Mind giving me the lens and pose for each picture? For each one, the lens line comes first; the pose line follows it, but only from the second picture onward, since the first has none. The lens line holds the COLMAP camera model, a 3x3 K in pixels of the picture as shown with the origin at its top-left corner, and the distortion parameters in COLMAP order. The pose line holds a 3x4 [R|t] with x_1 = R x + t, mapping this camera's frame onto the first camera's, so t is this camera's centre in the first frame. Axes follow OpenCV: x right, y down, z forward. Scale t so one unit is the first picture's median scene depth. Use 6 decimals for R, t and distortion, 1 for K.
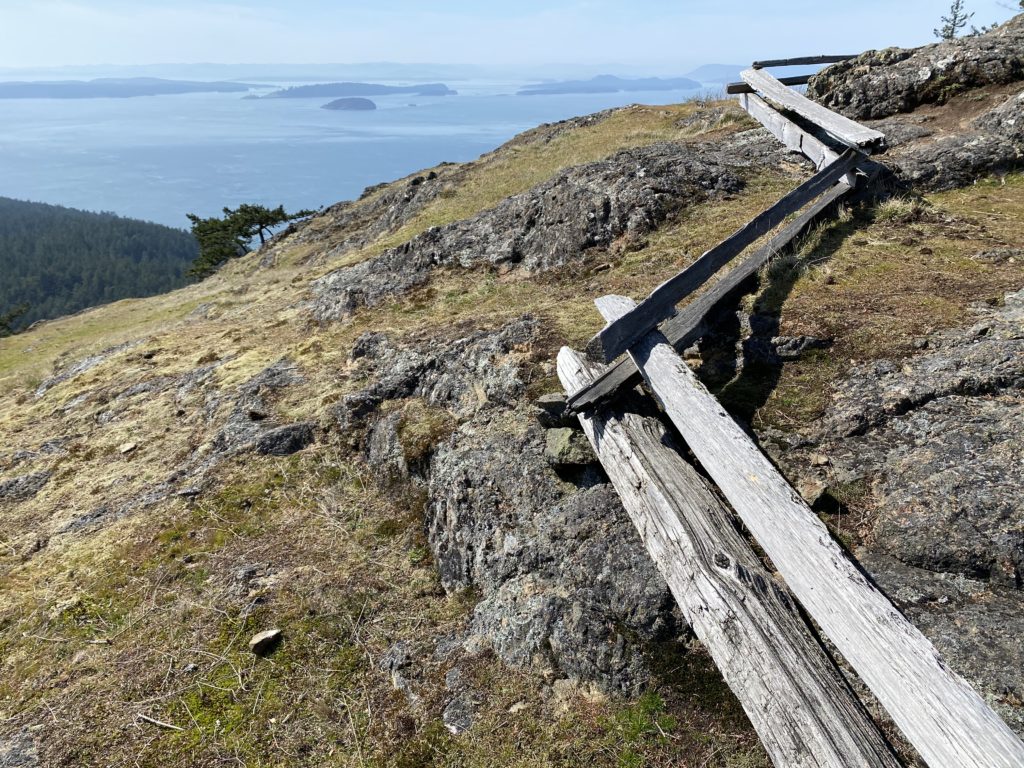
lens RADIAL K [[777.0, 0, 512.0], [0, 777.0, 384.0], [0, 0, 1]] dist [0.019397, -0.015164]
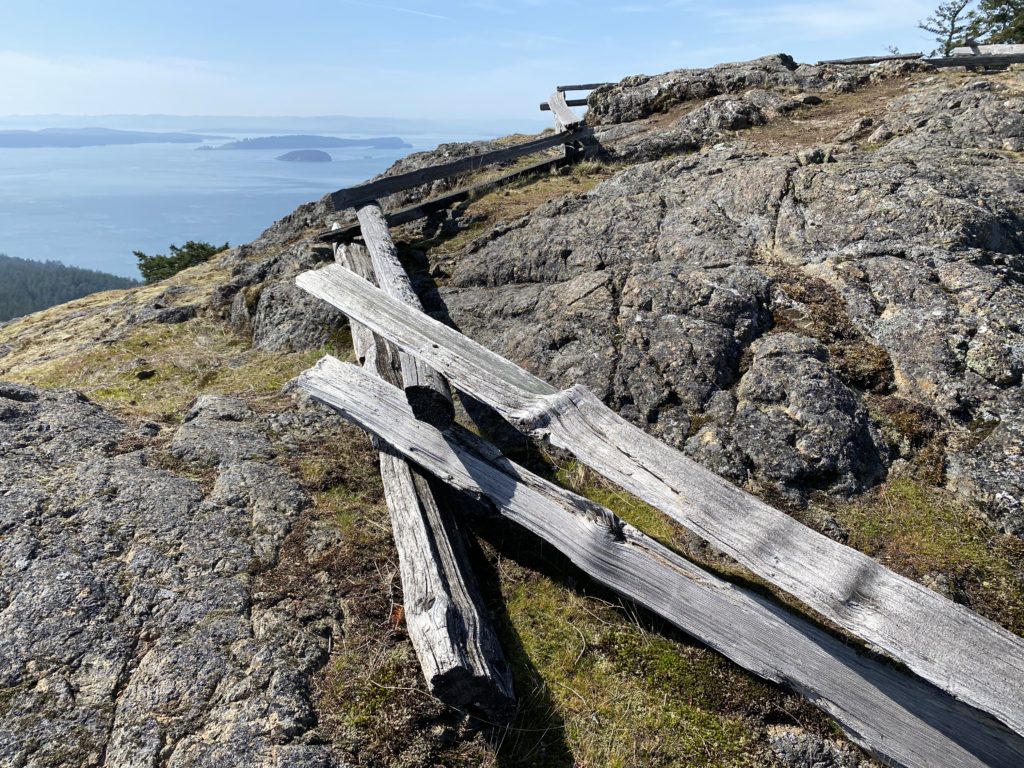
lens RADIAL K [[777.0, 0, 512.0], [0, 777.0, 384.0], [0, 0, 1]] dist [0.019397, -0.015164]
pose [[0.998381, -0.007428, 0.056395, 0.190369], [0.010907, 0.998039, -0.061636, 0.220376], [-0.055827, 0.062152, 0.996504, -0.367674]]
